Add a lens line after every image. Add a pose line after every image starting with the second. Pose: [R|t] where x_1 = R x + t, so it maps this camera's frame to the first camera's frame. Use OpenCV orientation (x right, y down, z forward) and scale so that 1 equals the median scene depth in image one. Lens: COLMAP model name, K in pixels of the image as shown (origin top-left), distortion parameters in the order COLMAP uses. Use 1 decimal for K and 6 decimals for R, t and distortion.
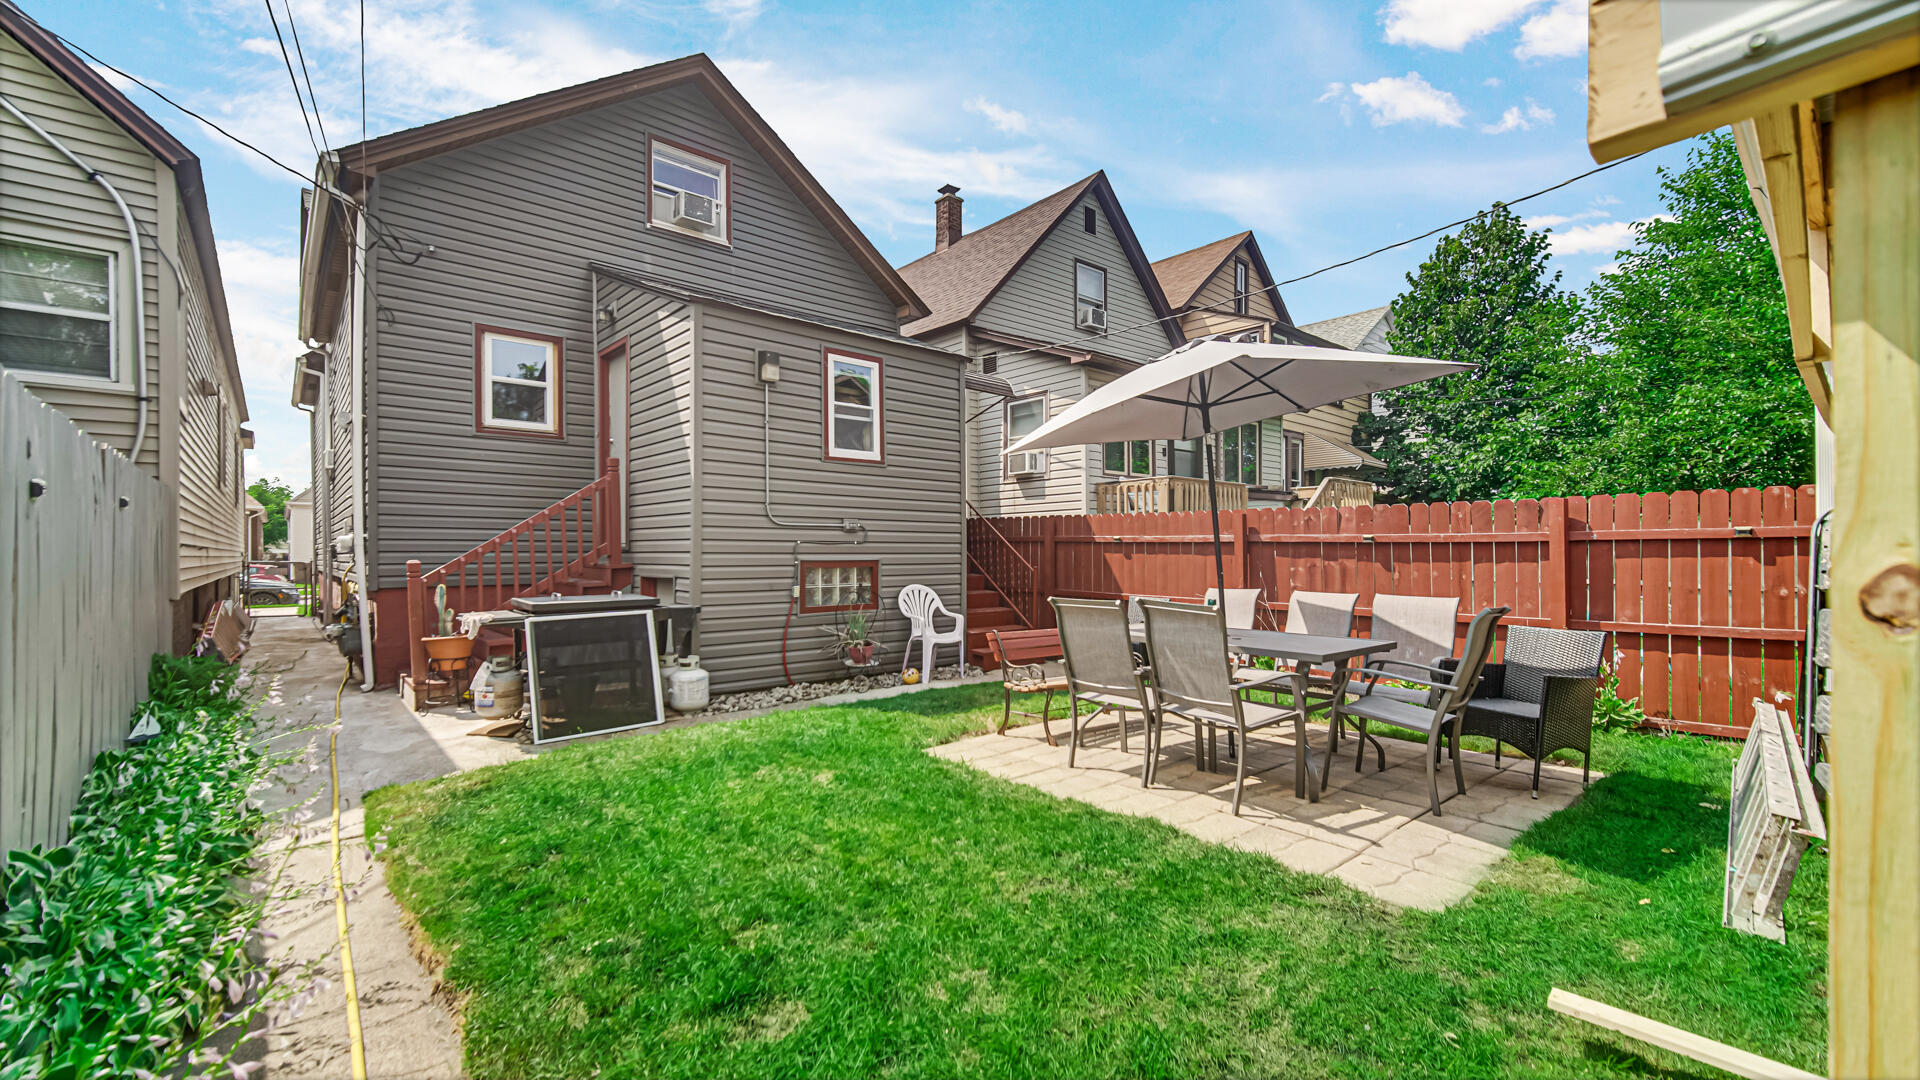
lens RADIAL K [[775.3, 0, 959.5], [0, 775.3, 550.3], [0, 0, 1]] dist [0.001203, 0.000098]
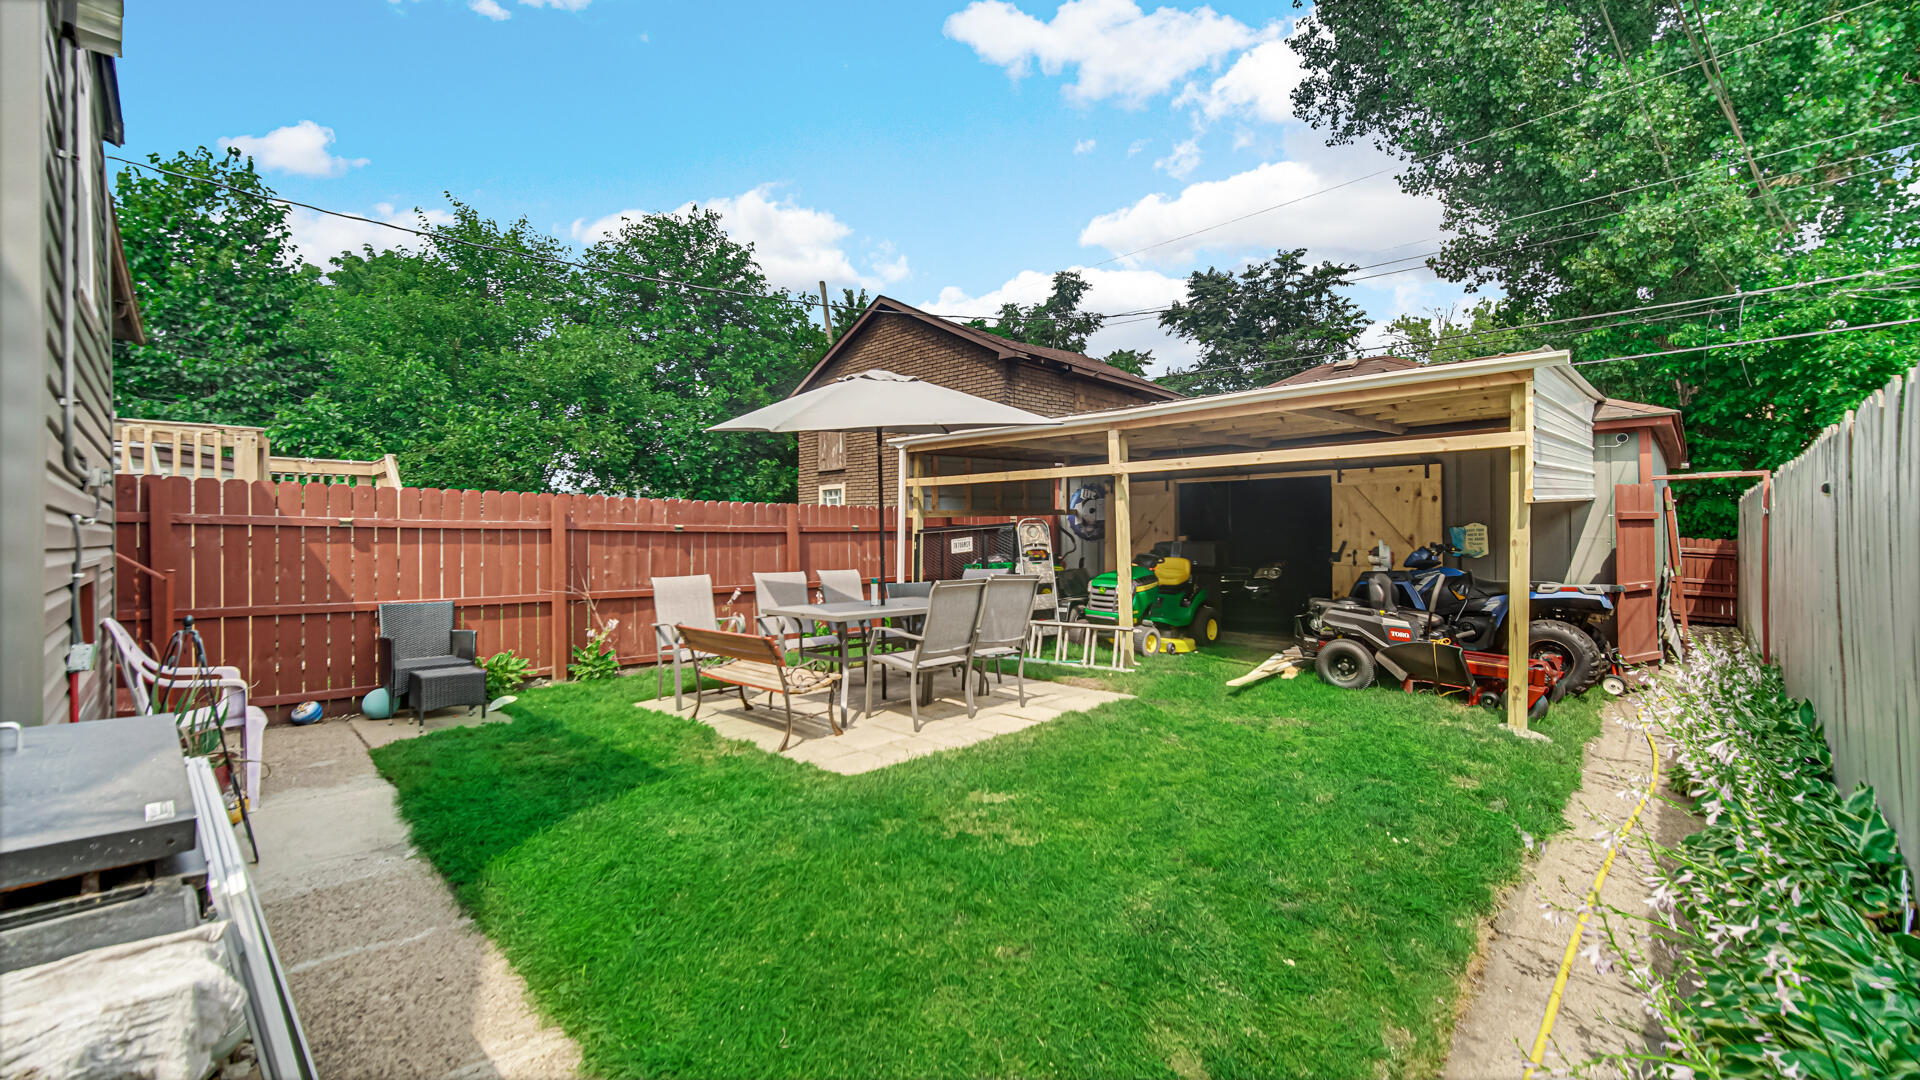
lens RADIAL K [[762.4, 0, 959.3], [0, 762.4, 538.0], [0, 0, 1]] dist [-0.001586, -0.000093]
pose [[-0.075892, 0.003786, 0.997109, -0.717688], [0.004705, 0.999983, -0.003438, 0.006370], [-0.997105, 0.004431, -0.075908, 0.779341]]
